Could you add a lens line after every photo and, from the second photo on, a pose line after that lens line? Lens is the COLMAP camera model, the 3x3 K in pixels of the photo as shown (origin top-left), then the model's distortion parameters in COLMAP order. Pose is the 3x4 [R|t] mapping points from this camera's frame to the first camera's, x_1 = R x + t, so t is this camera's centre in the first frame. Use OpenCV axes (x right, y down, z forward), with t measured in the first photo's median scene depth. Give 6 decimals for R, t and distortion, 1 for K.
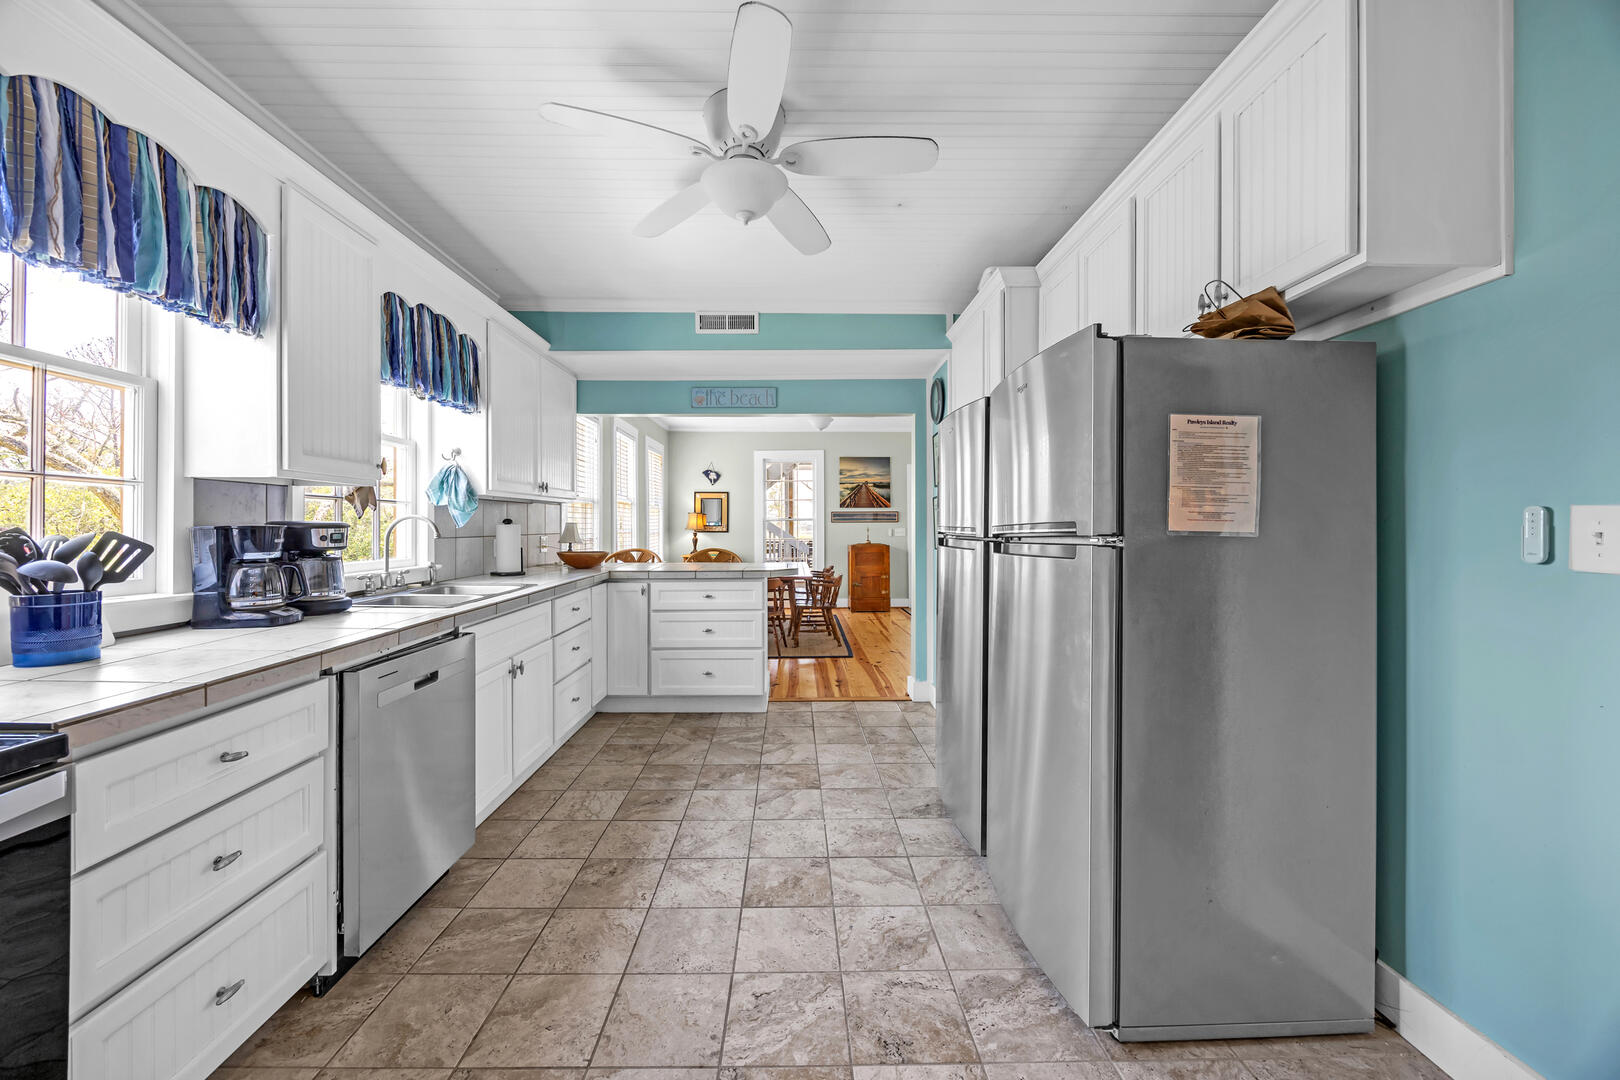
lens RADIAL K [[611.5, 0, 810.2], [0, 611.5, 533.7], [0, 0, 1]] dist [0.002518, -0.000094]
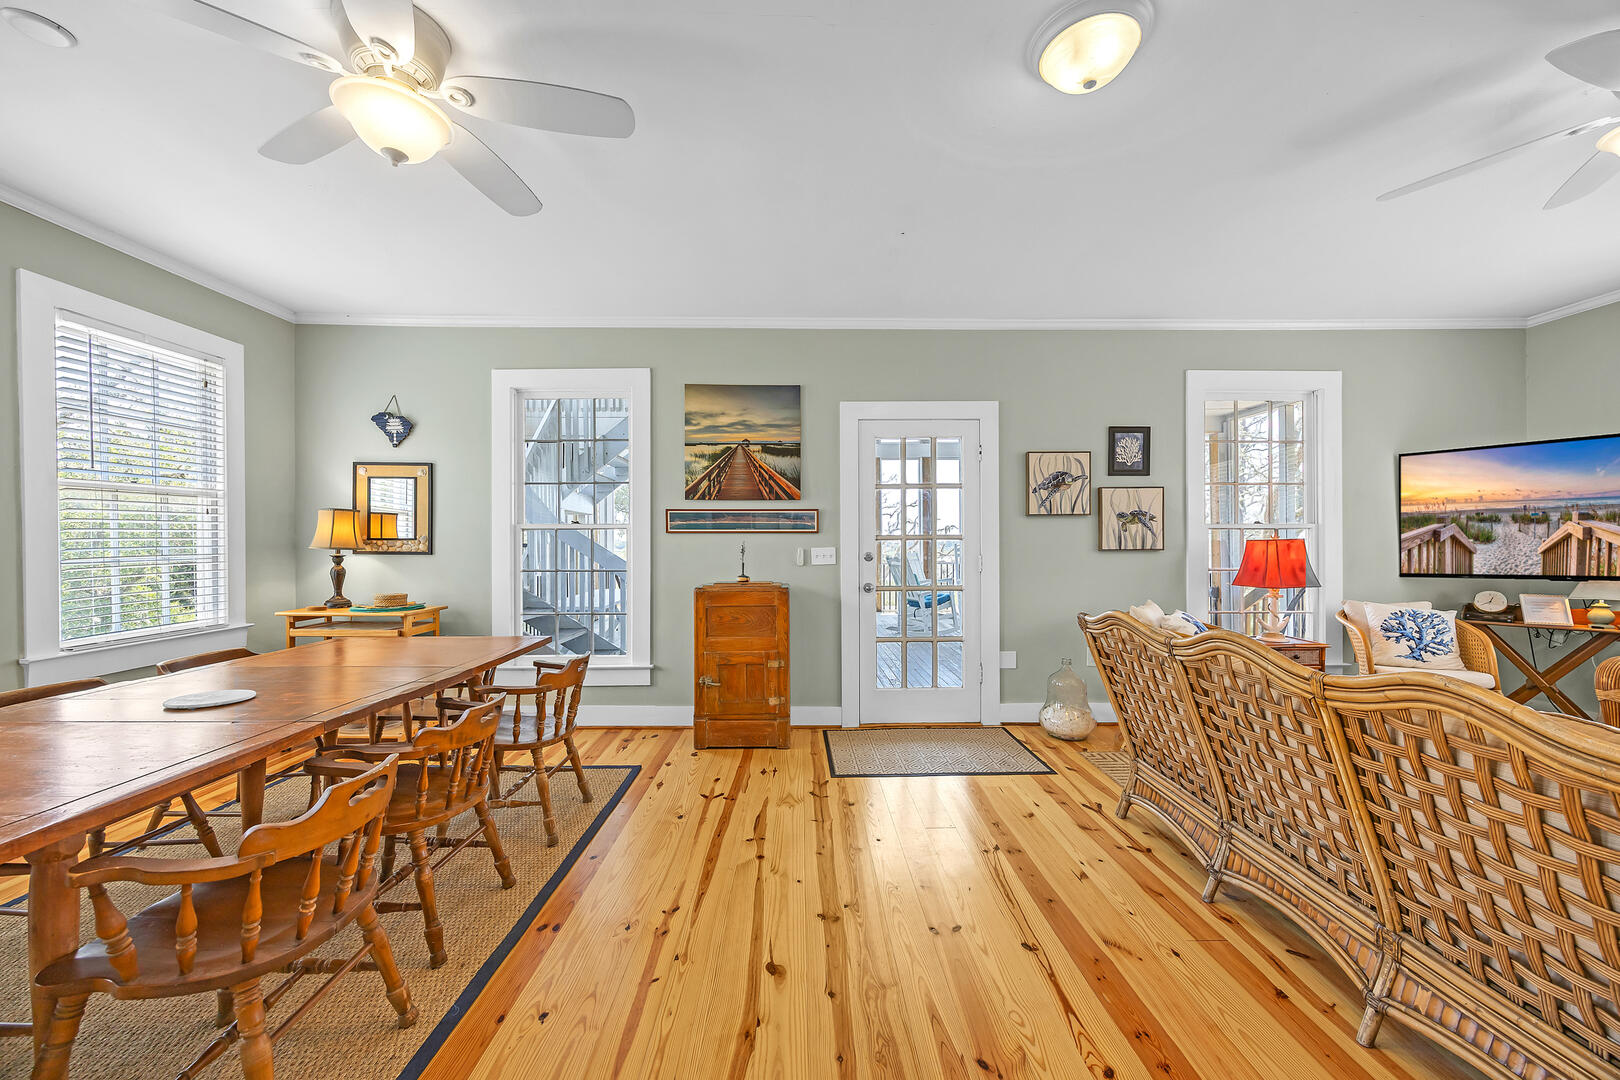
lens RADIAL K [[611.5, 0, 806.7], [0, 611.5, 556.3], [0, 0, 1]] dist [0.002518, -0.000094]
pose [[0.999887, 0.005018, -0.014157, 0.141966], [-0.004873, 0.999935, 0.010263, -0.007080], [0.014208, -0.010193, 0.999847, 0.563058]]
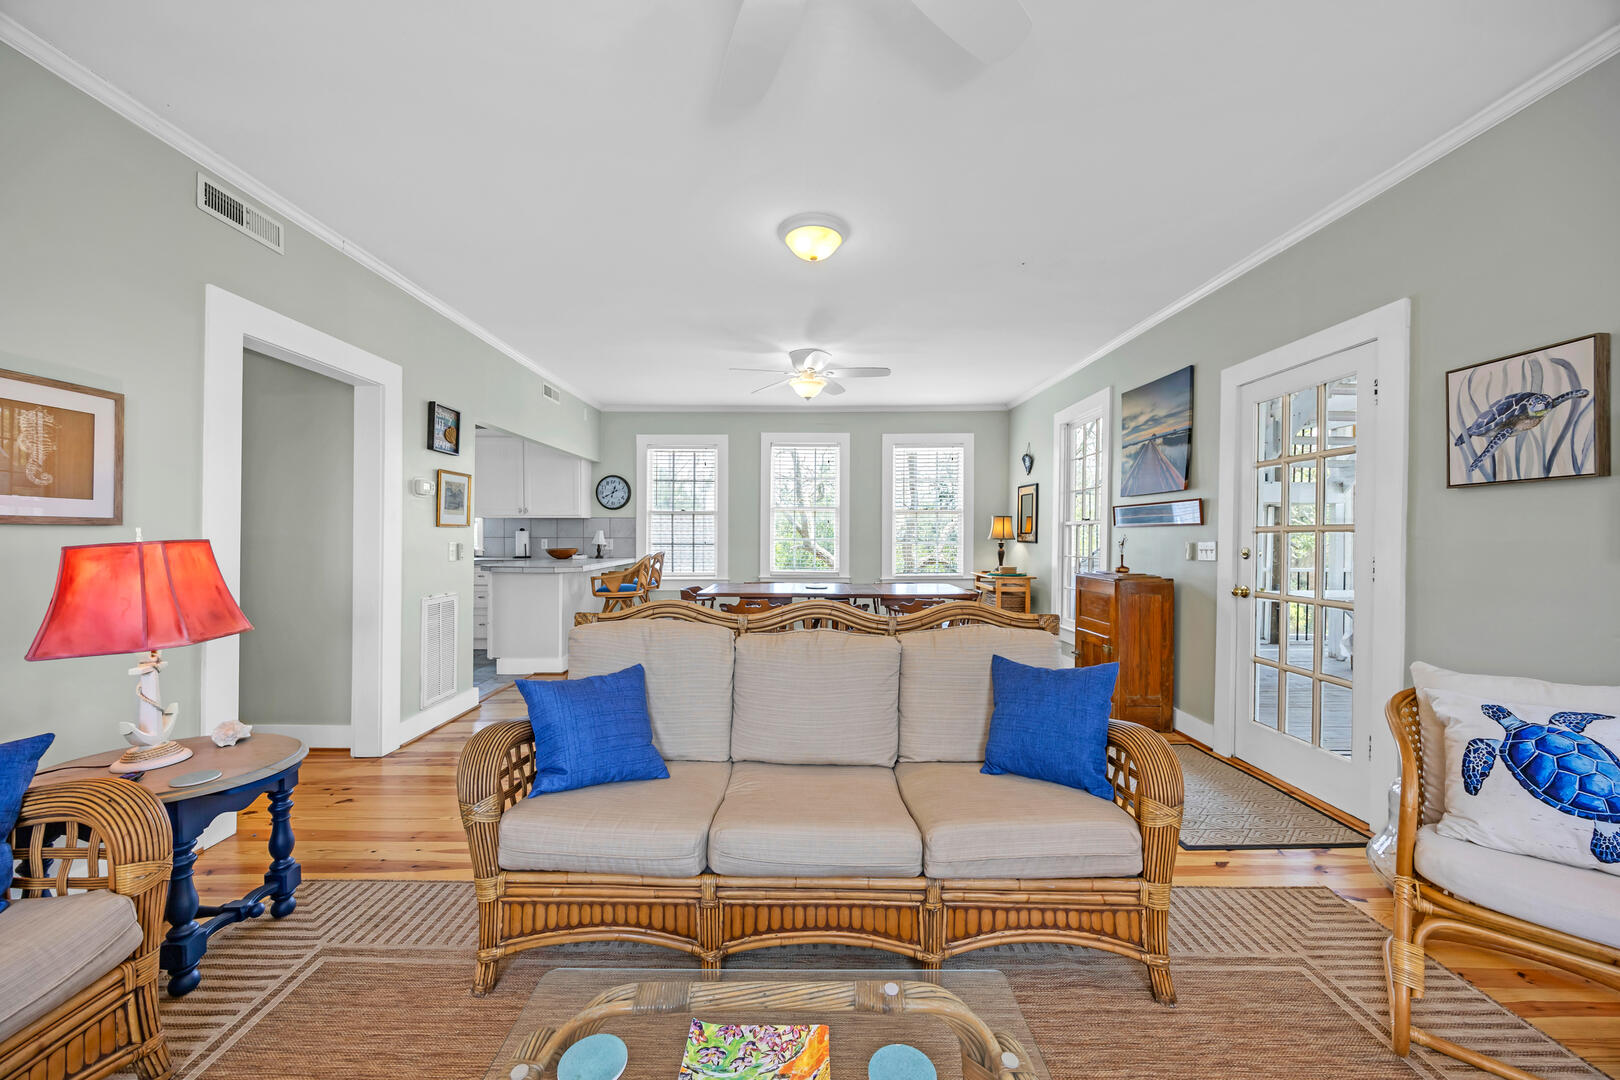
lens RADIAL K [[611.5, 0, 811.3], [0, 611.5, 537.1], [0, 0, 1]] dist [0.002518, -0.000094]
pose [[-0.000800, 0.008602, -0.999963, 0.536446], [-0.016088, 0.999833, 0.008614, -0.011019], [0.999870, 0.016094, -0.000661, 0.753421]]
